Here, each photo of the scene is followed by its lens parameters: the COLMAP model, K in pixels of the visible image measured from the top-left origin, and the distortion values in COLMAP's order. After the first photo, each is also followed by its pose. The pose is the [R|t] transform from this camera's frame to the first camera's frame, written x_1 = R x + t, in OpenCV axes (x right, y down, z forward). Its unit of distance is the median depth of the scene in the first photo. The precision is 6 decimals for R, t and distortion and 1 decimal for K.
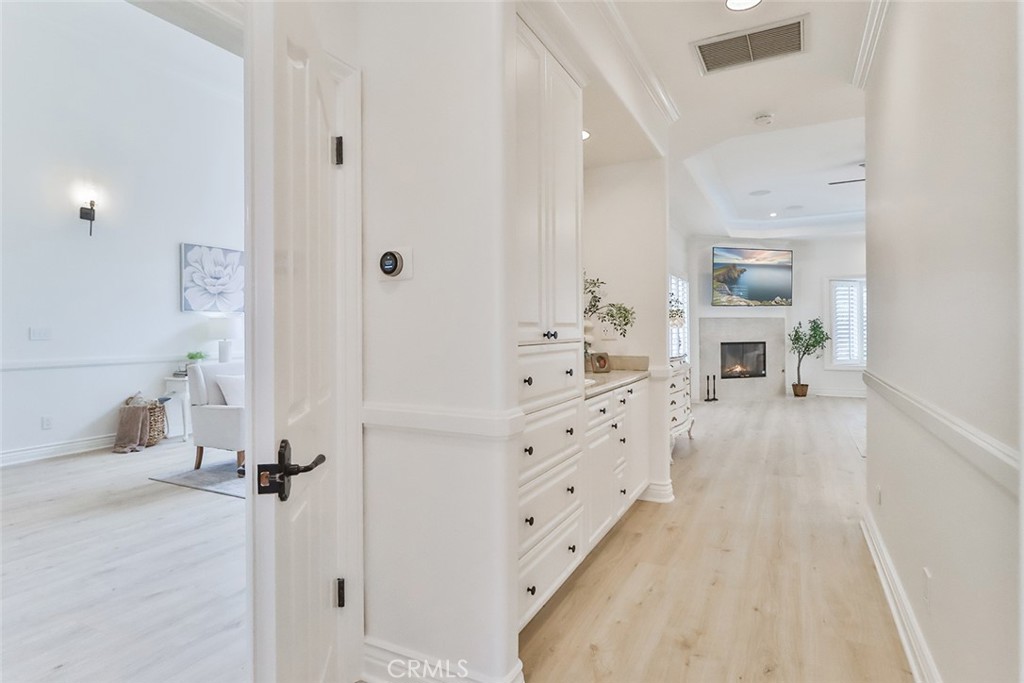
lens RADIAL K [[535.3, 0, 513.0], [0, 535.3, 337.4], [0, 0, 1]] dist [-0.000619, 0.002406]
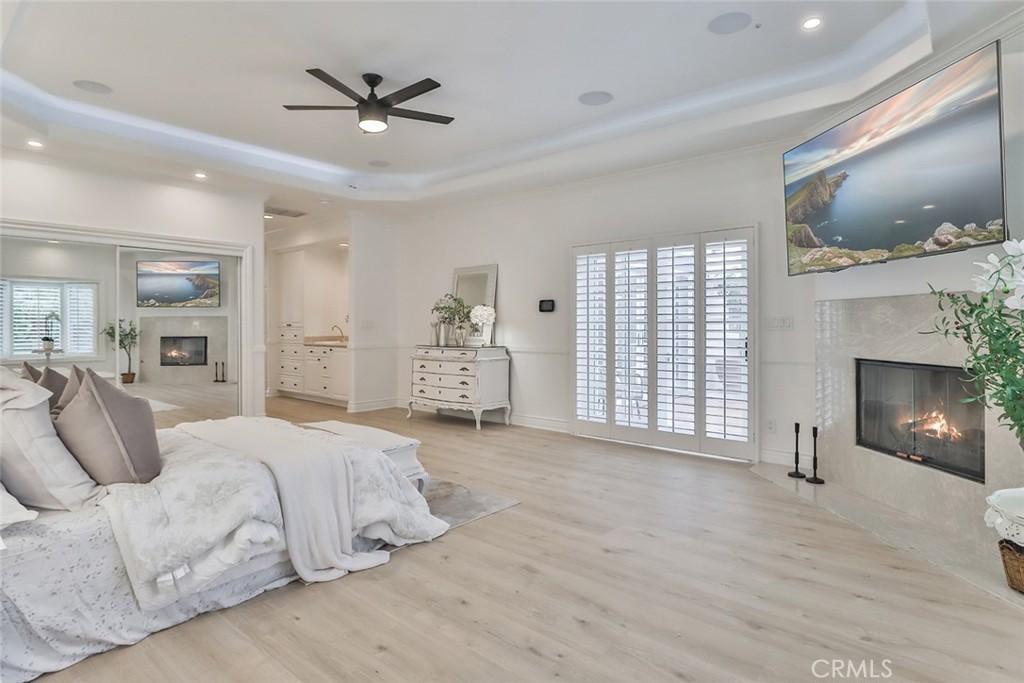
lens RADIAL K [[535.3, 0, 513.5], [0, 535.3, 344.8], [0, 0, 1]] dist [-0.000619, 0.002406]
pose [[-0.219542, 0.043036, -0.974653, 0.866001], [-0.011469, 0.998844, 0.046687, -0.017790], [0.975536, 0.021428, -0.218794, 0.843616]]
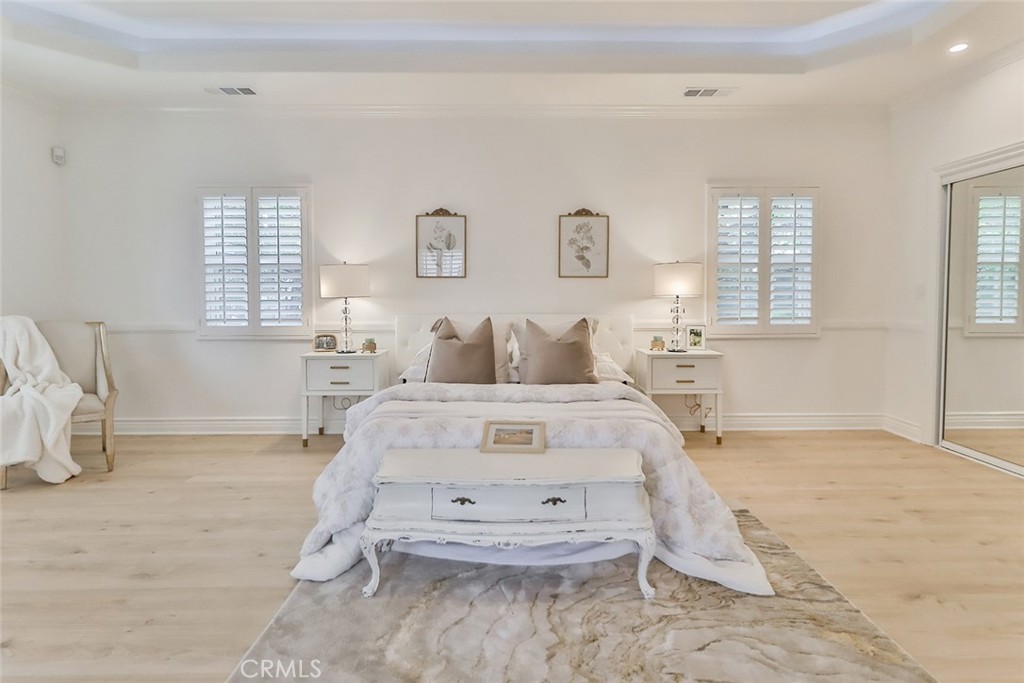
lens RADIAL K [[535.3, 0, 511.2], [0, 535.3, 313.9], [0, 0, 1]] dist [-0.000619, 0.002406]
pose [[-0.474968, -0.024521, 0.879662, 0.283042], [0.018929, 0.999096, 0.038071, -0.010677], [-0.879800, 0.034734, -0.474074, 0.753943]]
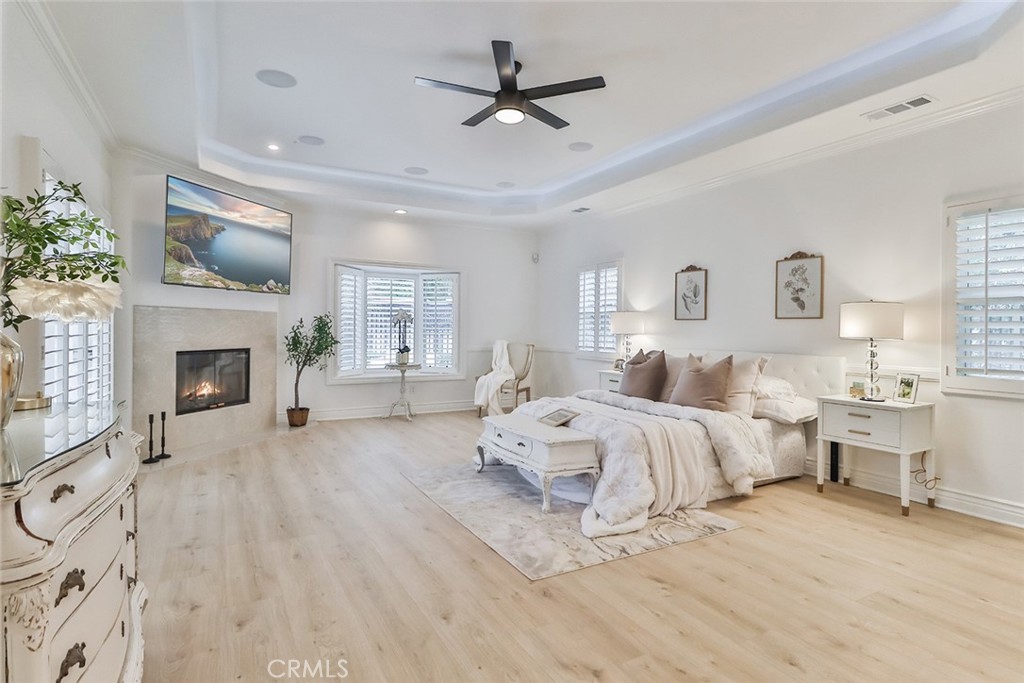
lens RADIAL K [[535.3, 0, 518.2], [0, 535.3, 327.8], [0, 0, 1]] dist [-0.000619, 0.002406]
pose [[0.549797, 0.014886, 0.835165, 0.116939], [-0.002154, 0.999863, -0.016404, -0.006628], [-0.835295, 0.007220, 0.549754, 0.395996]]
